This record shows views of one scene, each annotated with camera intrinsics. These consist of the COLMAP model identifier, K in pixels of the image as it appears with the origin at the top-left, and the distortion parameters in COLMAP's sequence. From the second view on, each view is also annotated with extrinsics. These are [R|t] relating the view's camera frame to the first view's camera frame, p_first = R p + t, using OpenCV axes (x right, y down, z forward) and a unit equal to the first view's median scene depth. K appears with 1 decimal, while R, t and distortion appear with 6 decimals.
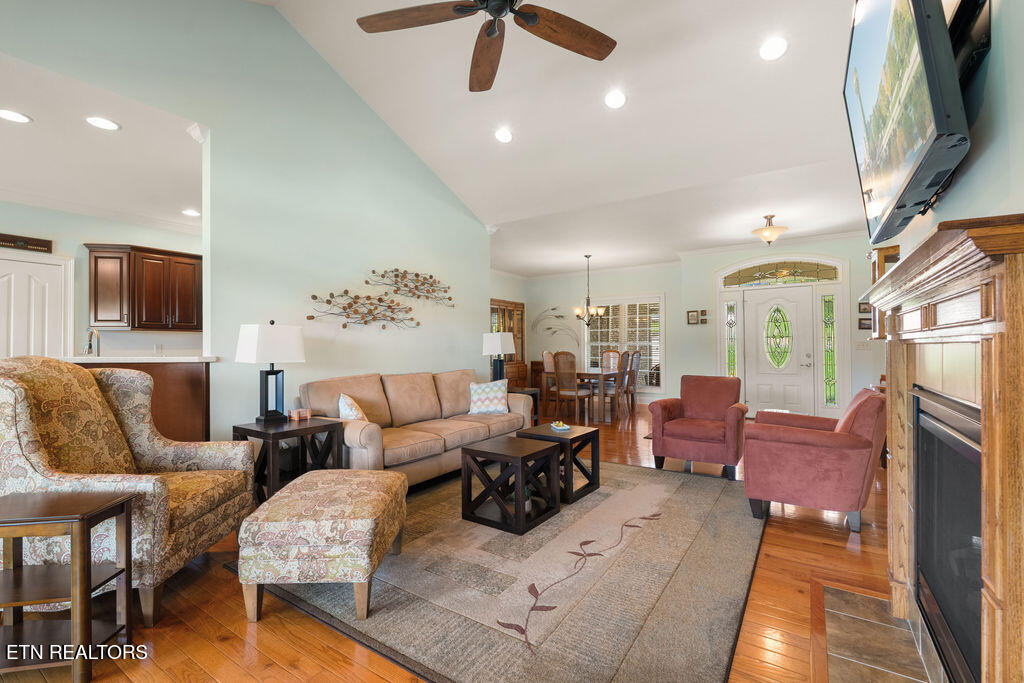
lens RADIAL K [[451.7, 0, 512.6], [0, 451.7, 344.0], [0, 0, 1]] dist [0.000454, -0.001058]
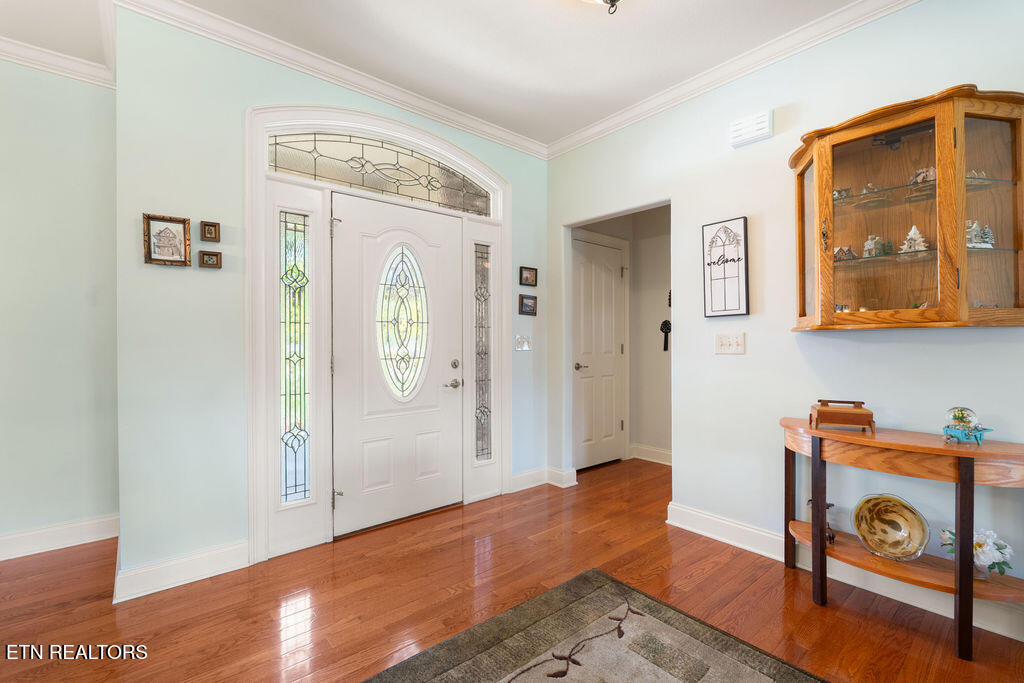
lens RADIAL K [[451.7, 0, 512.6], [0, 451.7, 340.5], [0, 0, 1]] dist [0.000454, -0.001058]
pose [[0.281979, 0.007010, 0.959395, 0.194434], [-0.008442, 0.999953, -0.004825, 0.002427], [-0.959383, -0.006739, 0.282025, 0.724095]]
